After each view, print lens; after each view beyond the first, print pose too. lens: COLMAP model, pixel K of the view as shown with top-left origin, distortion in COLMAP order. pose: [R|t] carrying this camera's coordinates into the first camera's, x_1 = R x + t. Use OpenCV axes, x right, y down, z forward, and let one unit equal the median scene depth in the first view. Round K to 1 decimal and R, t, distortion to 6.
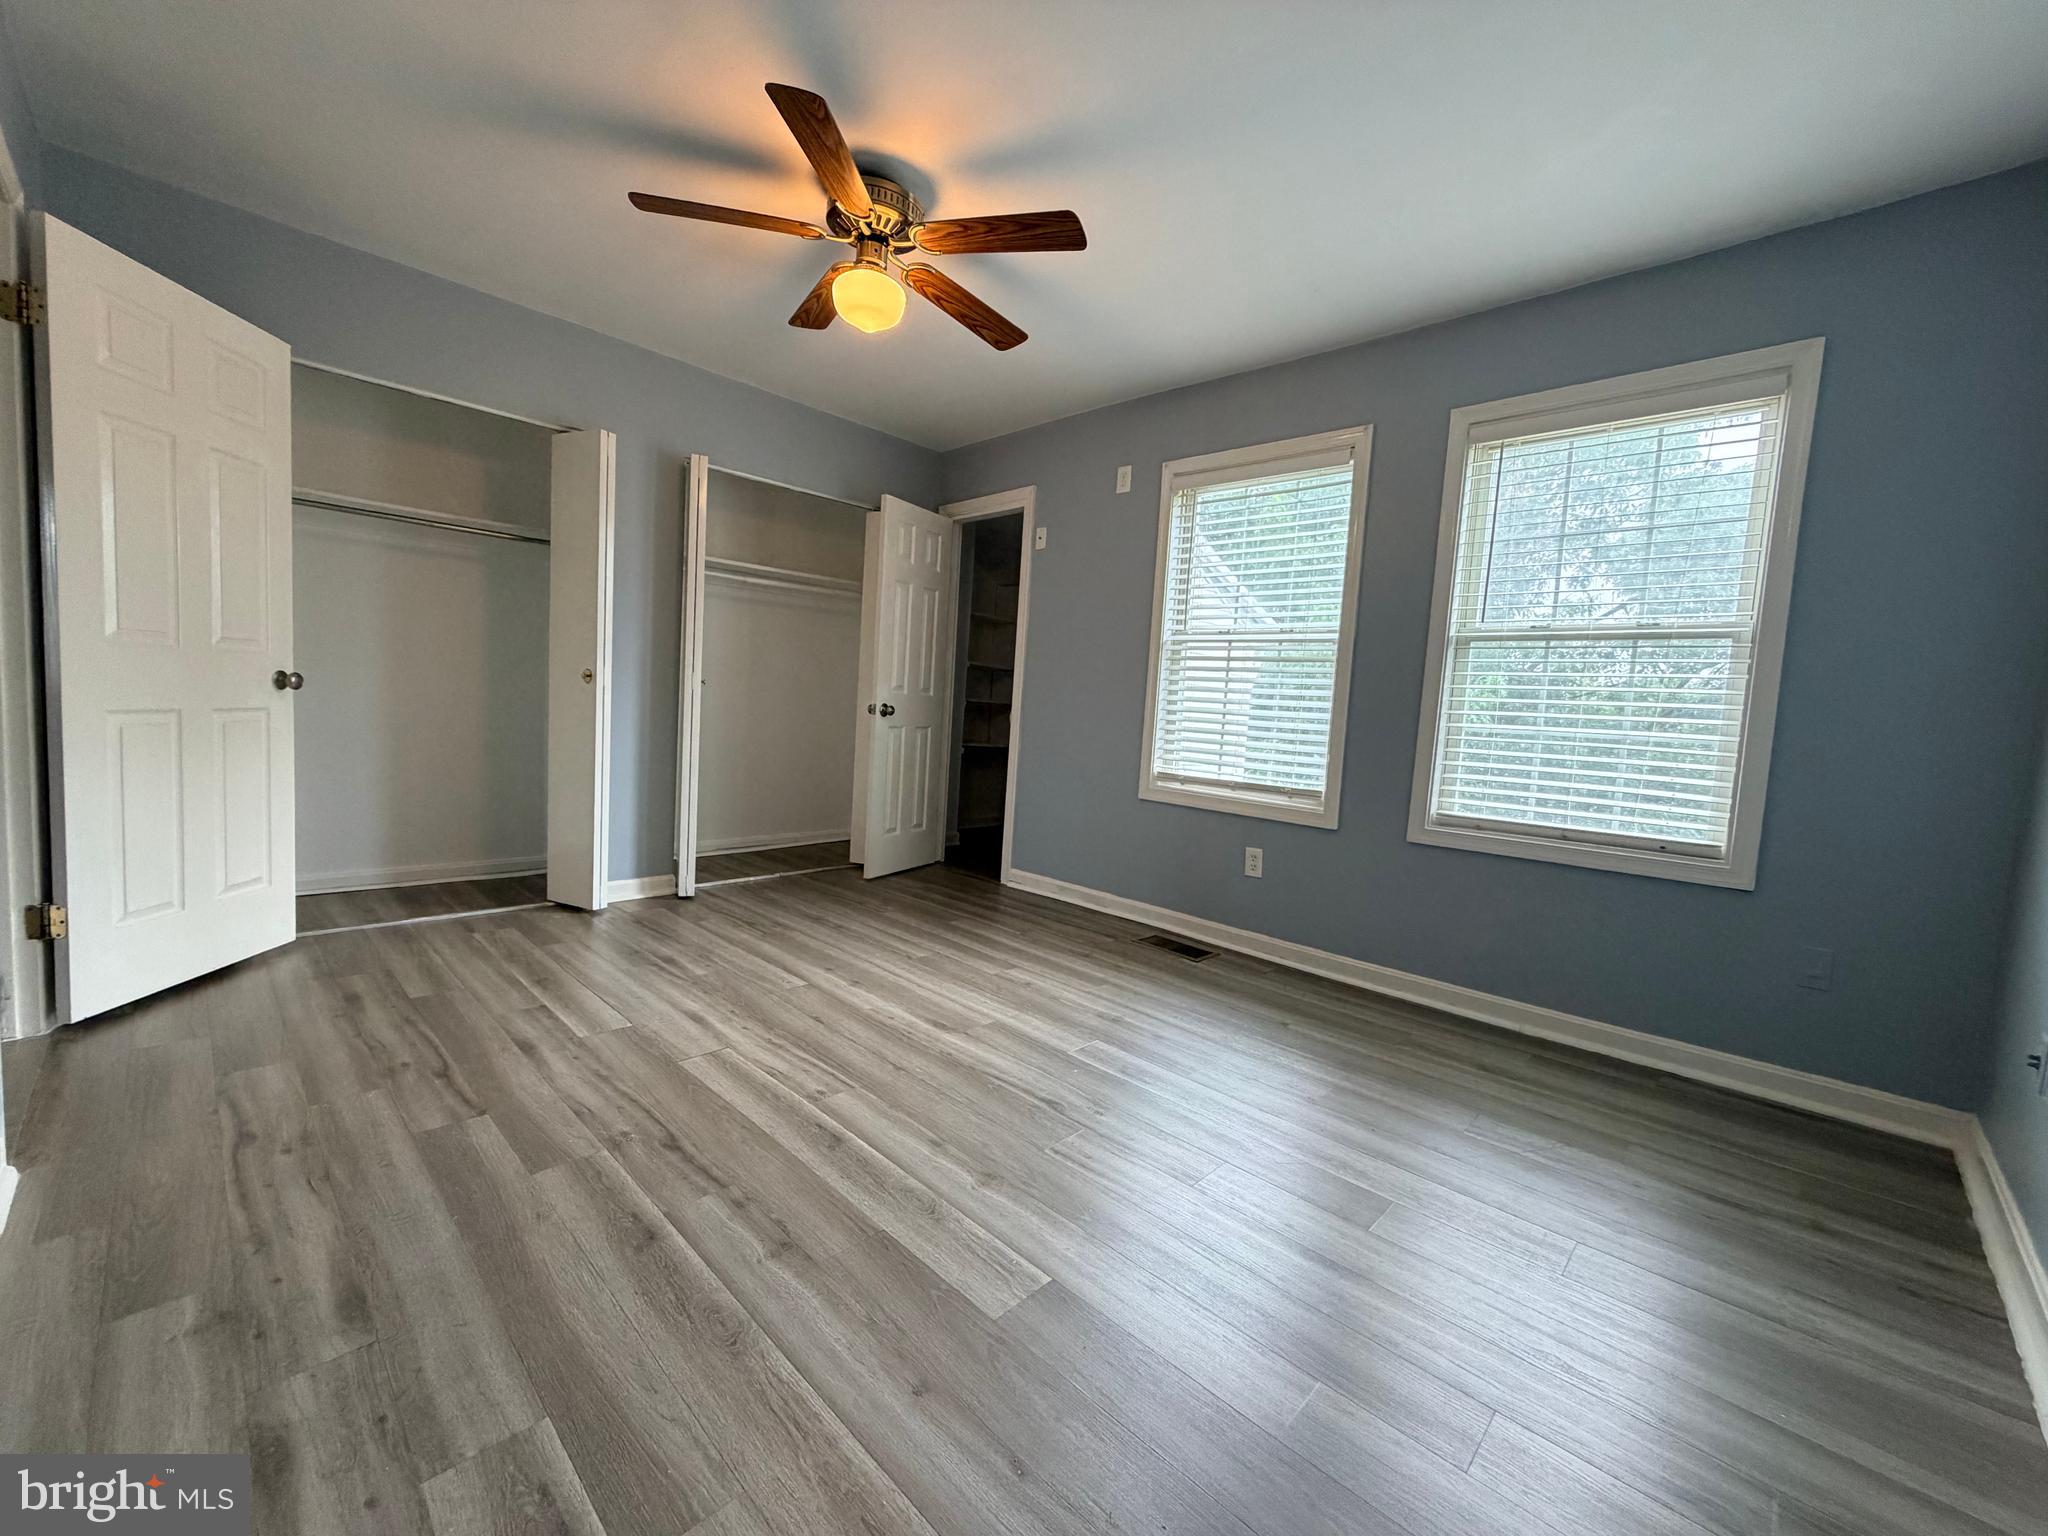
lens RADIAL K [[817.9, 0, 1020.4], [0, 817.9, 774.5], [0, 0, 1]] dist [-0.000338, -0.000216]
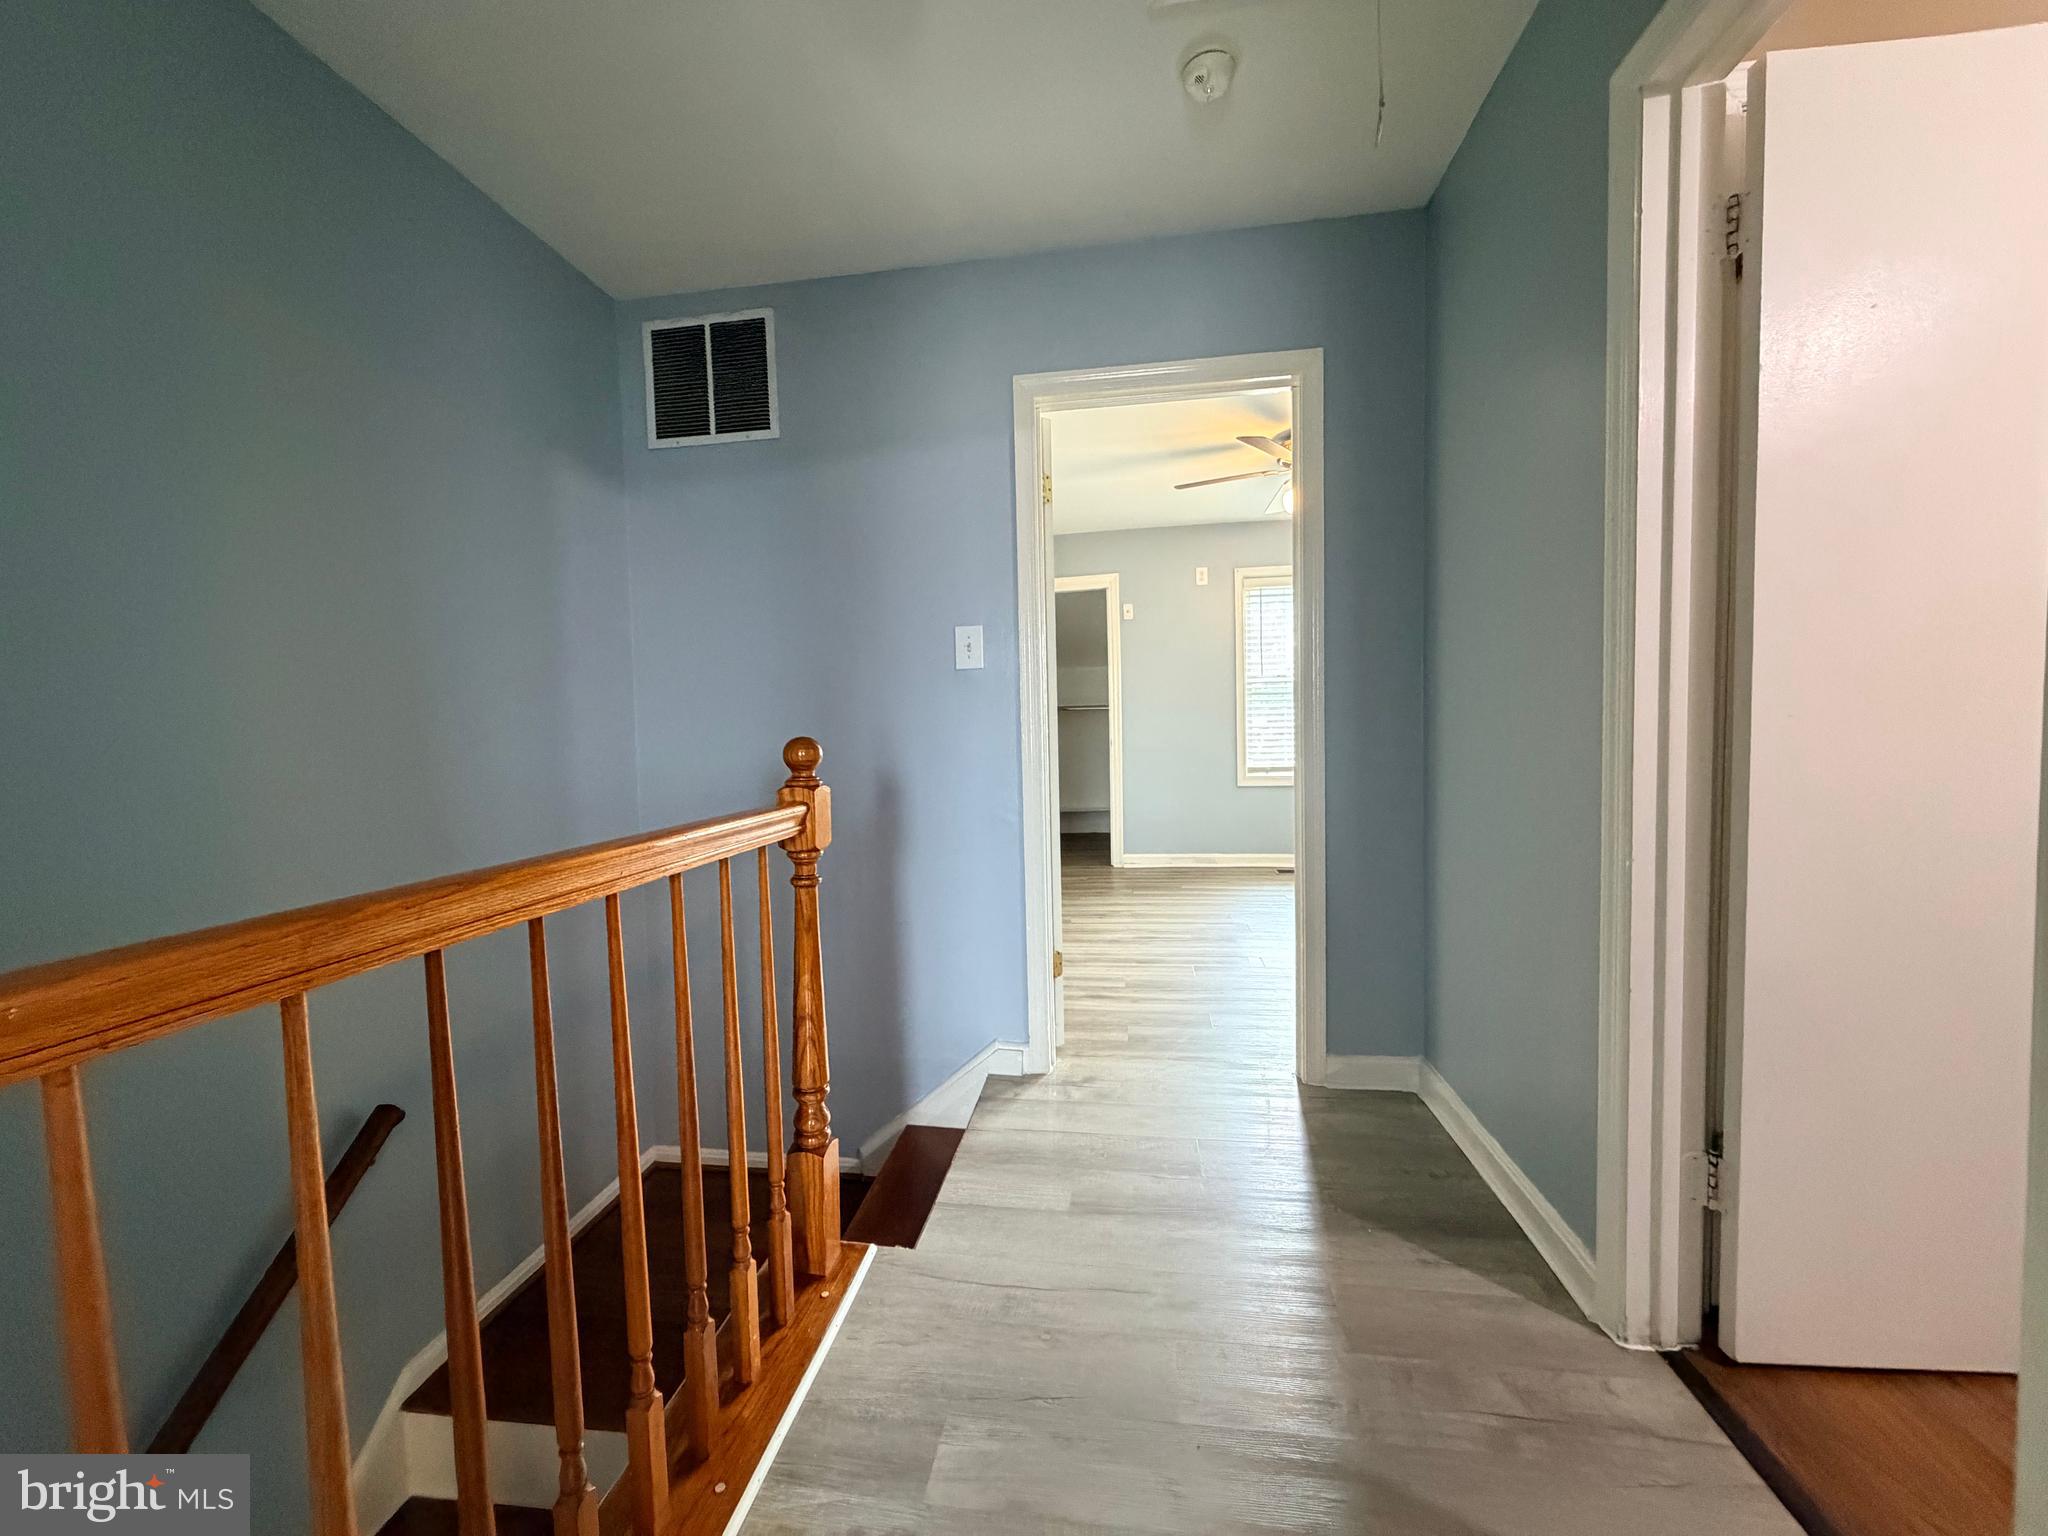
lens RADIAL K [[817.9, 0, 1020.4], [0, 817.9, 774.5], [0, 0, 1]] dist [-0.000338, -0.000216]
pose [[0.807730, -0.121503, 0.576896, -1.242439], [0.127570, 0.991370, 0.030182, -0.104949], [-0.575585, 0.049216, 0.816260, -0.014496]]
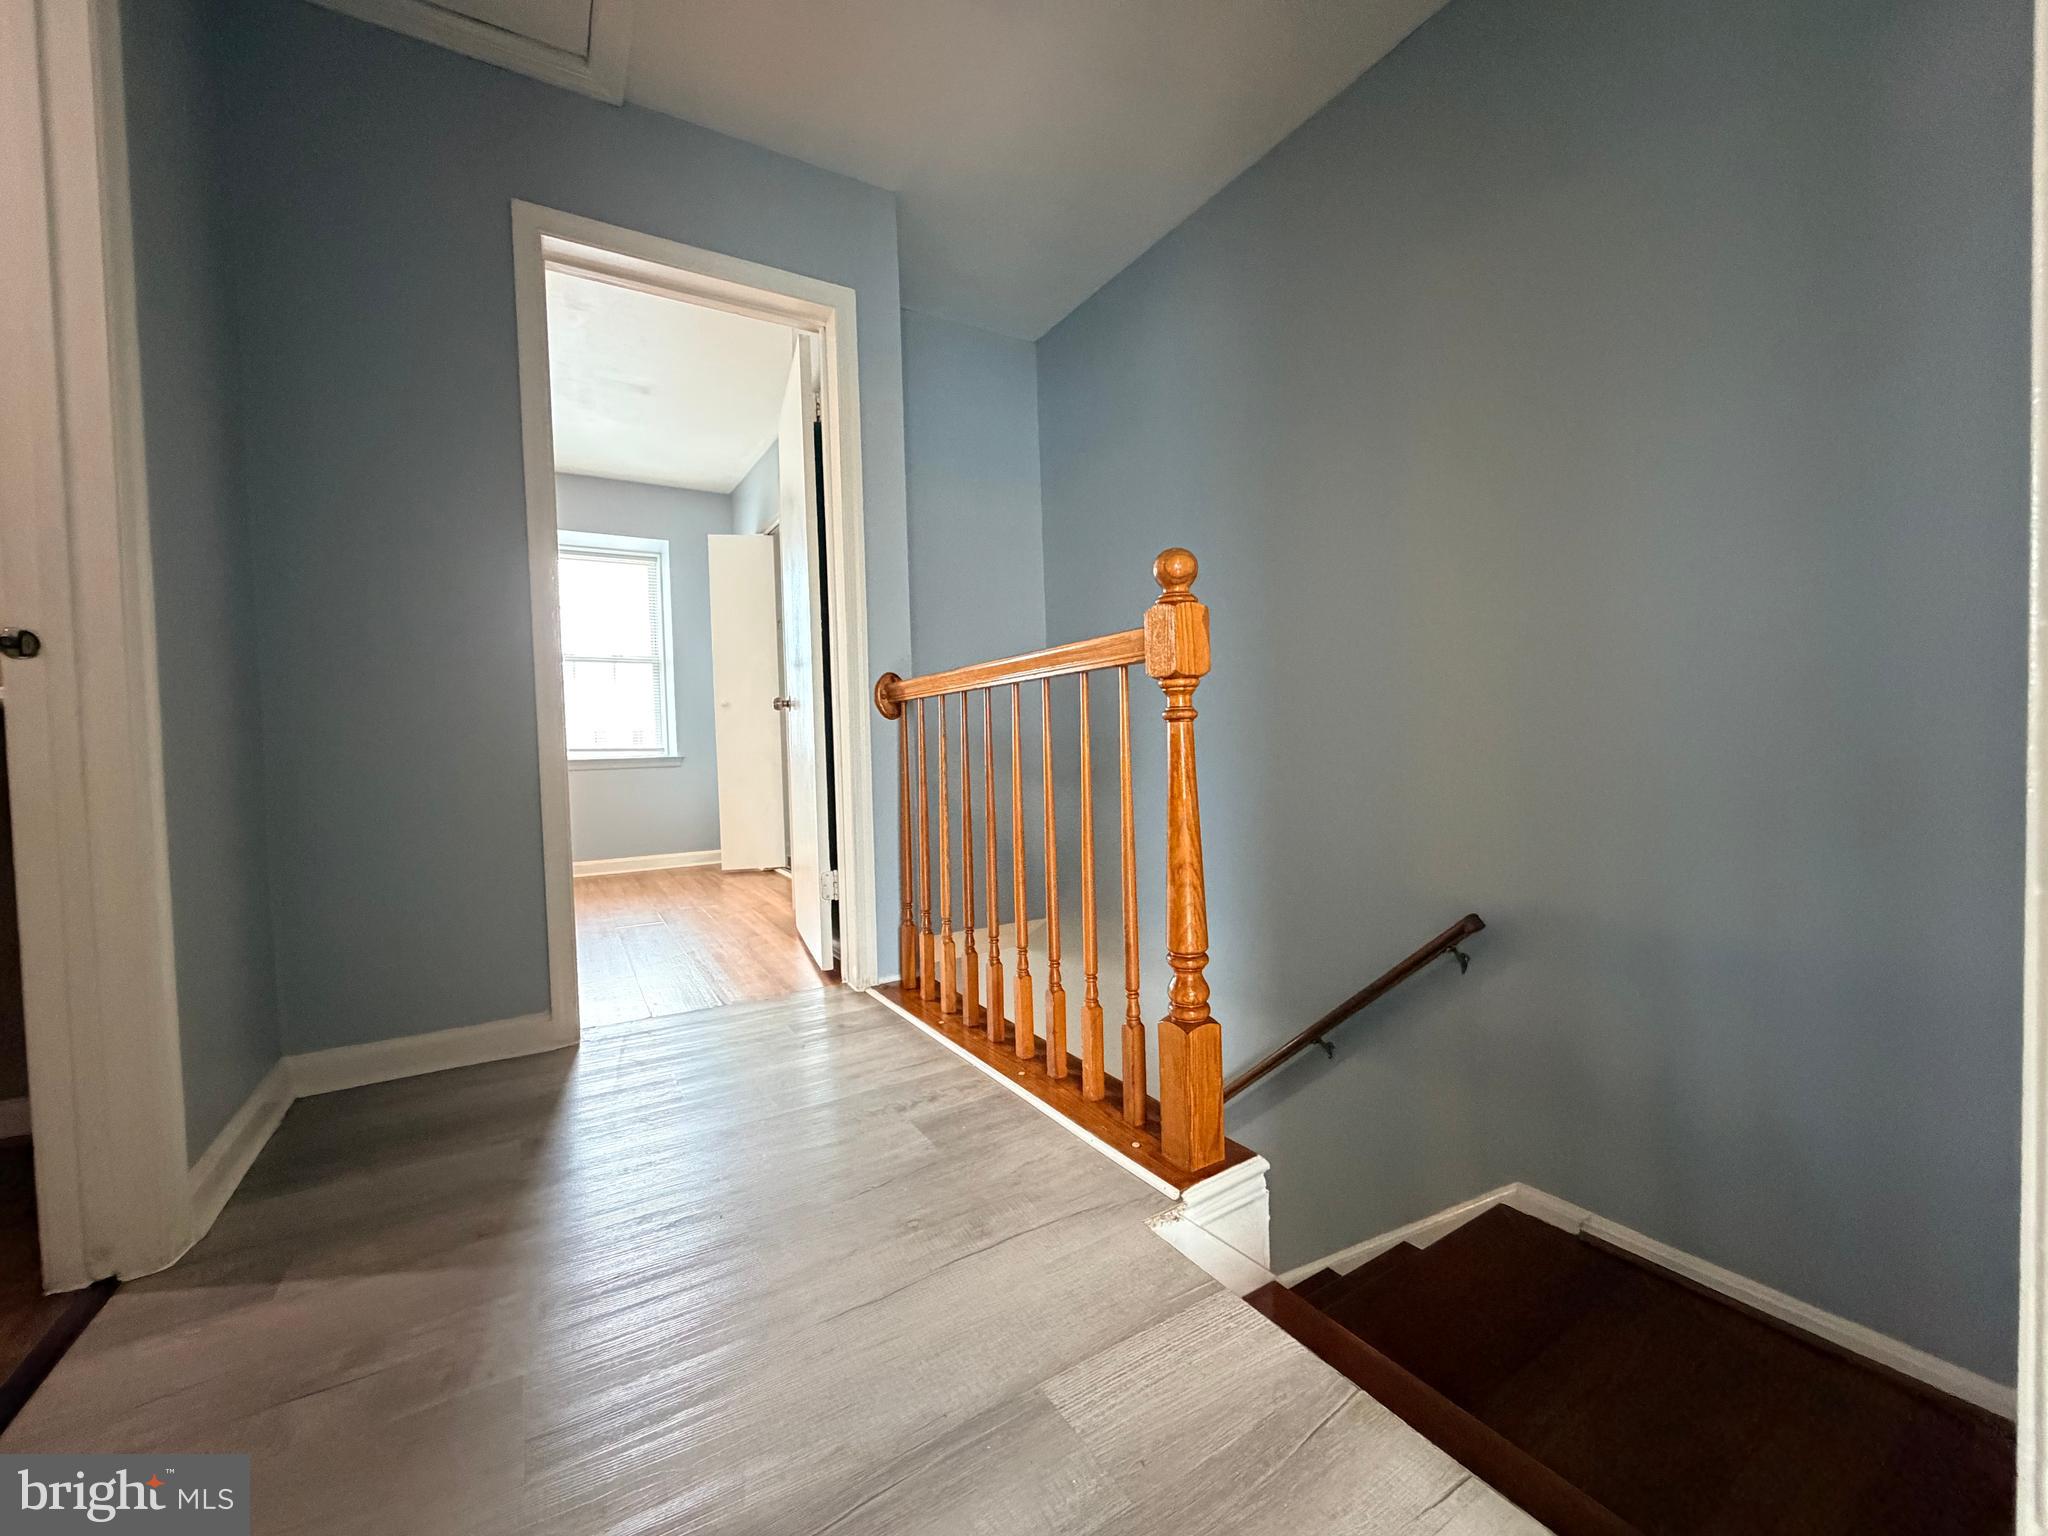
lens RADIAL K [[819.0, 0, 1006.8], [0, 819.0, 768.2], [0, 0, 1]] dist [0.014923, -0.000099]
pose [[-0.271839, -0.029362, -0.961895, -0.632041], [-0.065196, 0.997800, -0.012033, -0.003611], [0.960132, 0.059440, -0.273155, 0.497374]]
